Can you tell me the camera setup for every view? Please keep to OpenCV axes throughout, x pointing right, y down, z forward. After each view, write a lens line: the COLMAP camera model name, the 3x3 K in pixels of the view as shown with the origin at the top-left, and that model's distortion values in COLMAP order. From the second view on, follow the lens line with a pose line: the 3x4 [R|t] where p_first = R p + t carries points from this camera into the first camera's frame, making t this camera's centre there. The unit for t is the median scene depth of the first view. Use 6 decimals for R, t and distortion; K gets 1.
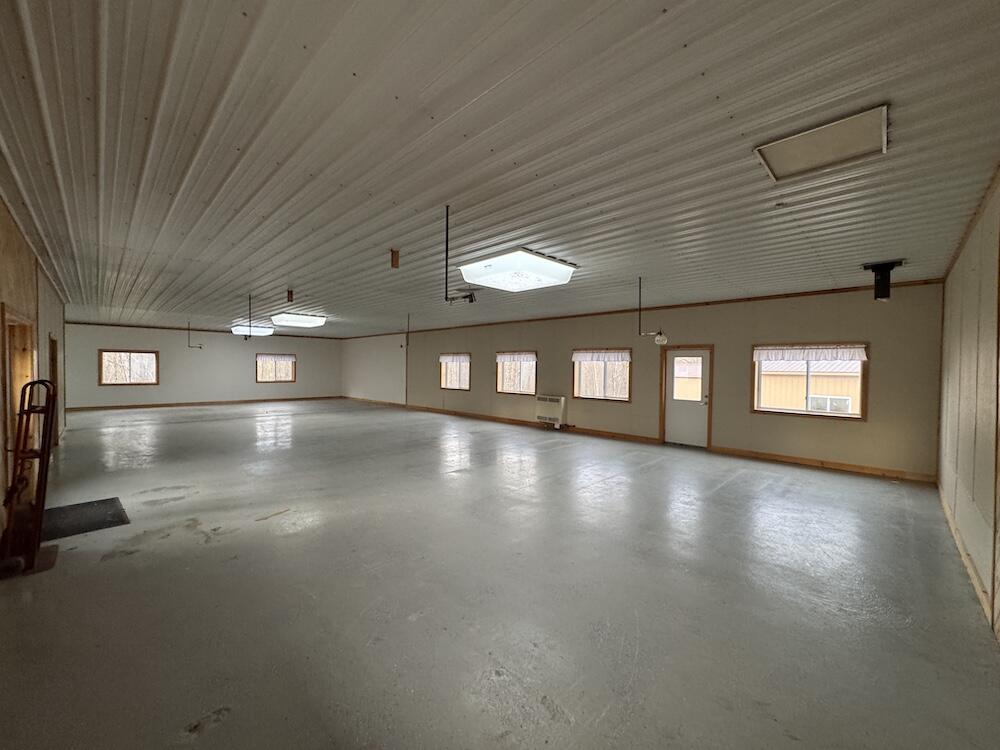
lens RADIAL K [[397.2, 0, 500.0], [0, 397.2, 375.0], [0, 0, 1]] dist [-0.010994, 0.000010]
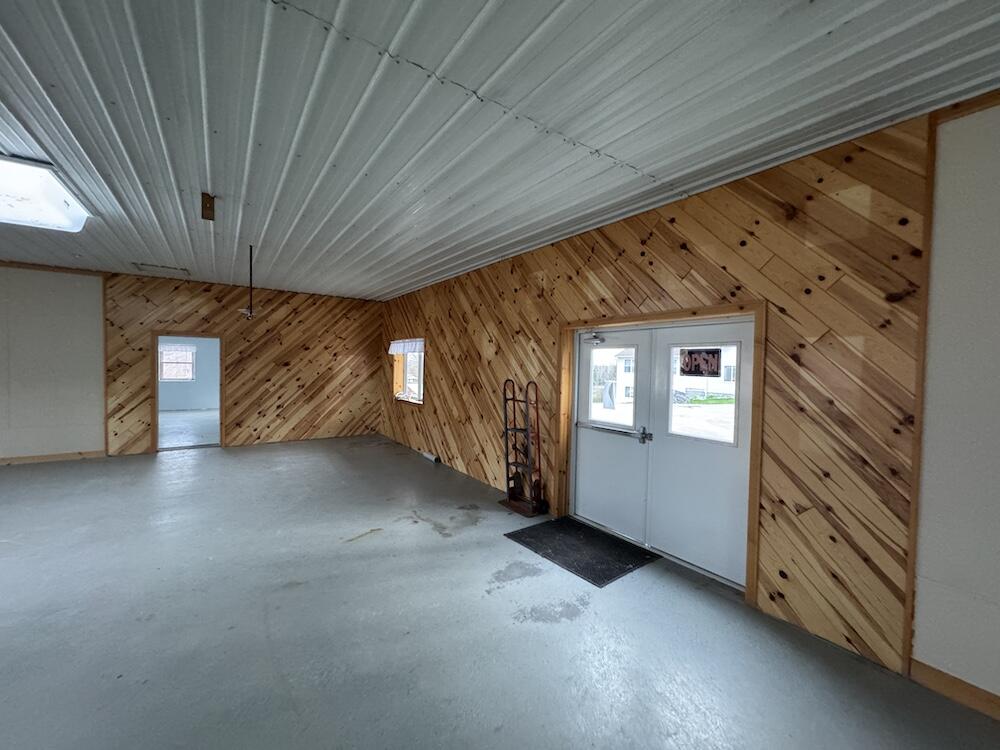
lens RADIAL K [[397.2, 0, 500.0], [0, 397.2, 375.0], [0, 0, 1]] dist [-0.010994, 0.000010]
pose [[-0.983966, -0.035321, 0.174822, -1.121358], [-0.027653, 0.998554, 0.046107, -0.061190], [-0.176198, 0.040533, -0.983520, 1.998570]]
